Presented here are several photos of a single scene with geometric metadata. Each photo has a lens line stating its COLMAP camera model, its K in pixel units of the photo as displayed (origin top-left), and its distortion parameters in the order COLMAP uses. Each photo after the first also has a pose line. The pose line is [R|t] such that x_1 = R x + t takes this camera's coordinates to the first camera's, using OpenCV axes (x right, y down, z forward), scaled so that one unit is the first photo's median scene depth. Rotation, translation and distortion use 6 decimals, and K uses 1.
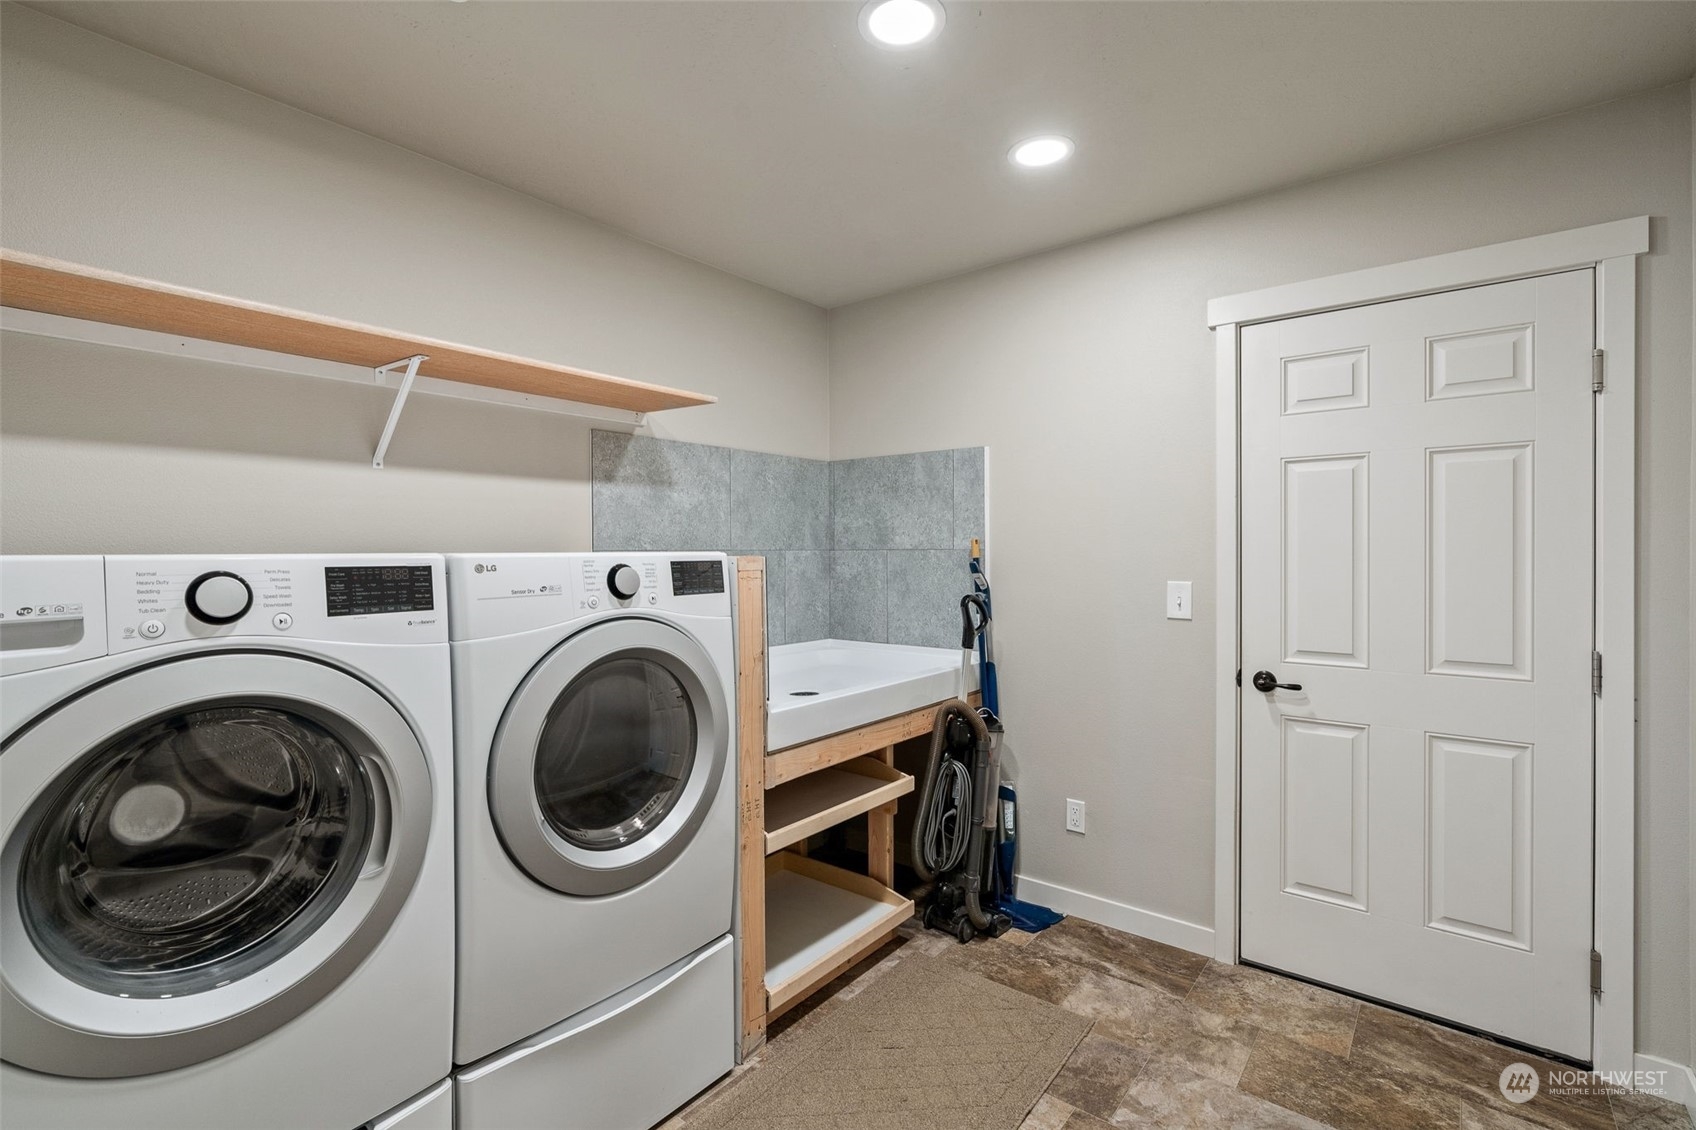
lens RADIAL K [[742.0, 0, 848.0], [0, 742.0, 565.0], [0, 0, 1]] dist [-0.001056, -0.013920]
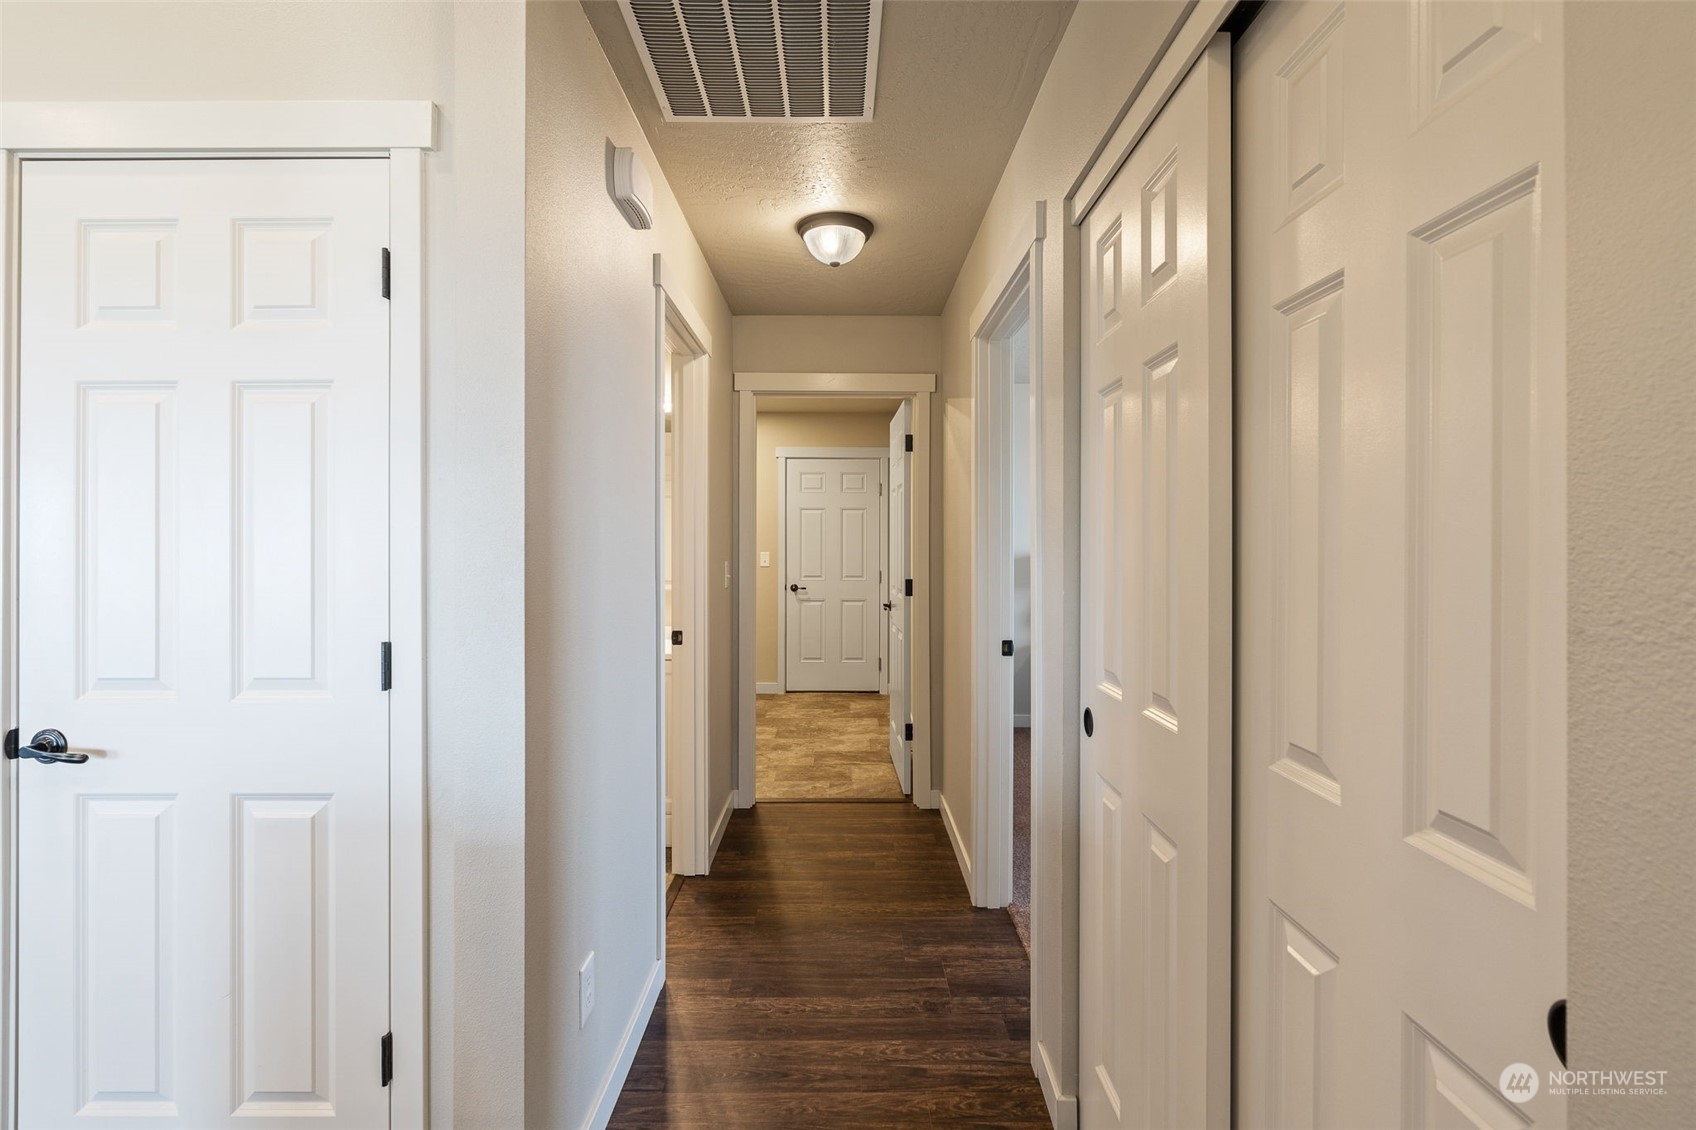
lens RADIAL K [[774.7, 0, 837.8], [0, 774.7, 537.7], [0, 0, 1]] dist [-0.000018, 0.000026]
pose [[0.779732, 0.010245, 0.626030, -0.718016], [0.002603, 0.999804, -0.019604, 0.017423], [-0.626108, 0.016915, 0.779553, -0.869955]]
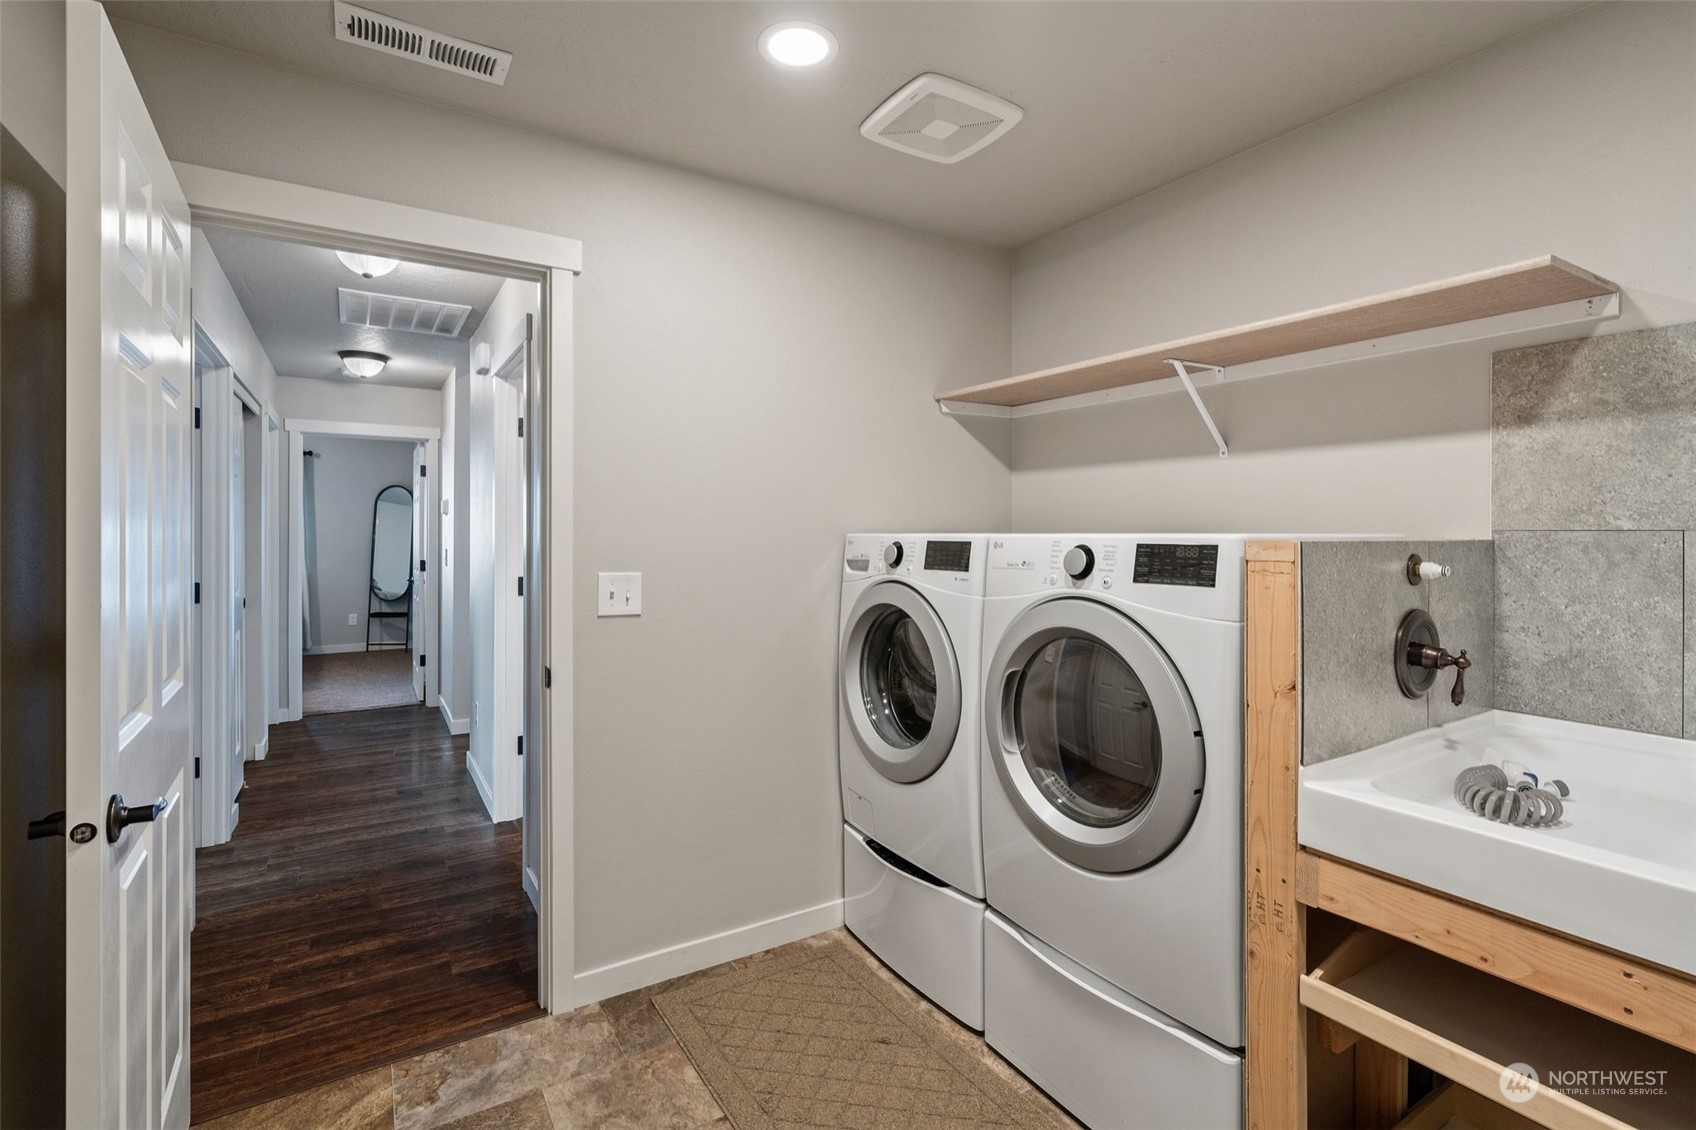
lens RADIAL K [[764.3, 0, 809.7], [0, 764.3, 533.9], [0, 0, 1]] dist [0.000501, 0.000026]
pose [[-0.348738, 0.005205, -0.937206, 1.204789], [-0.016049, 0.999805, 0.011524, -0.034231], [0.937083, 0.019060, -0.348587, 1.493546]]
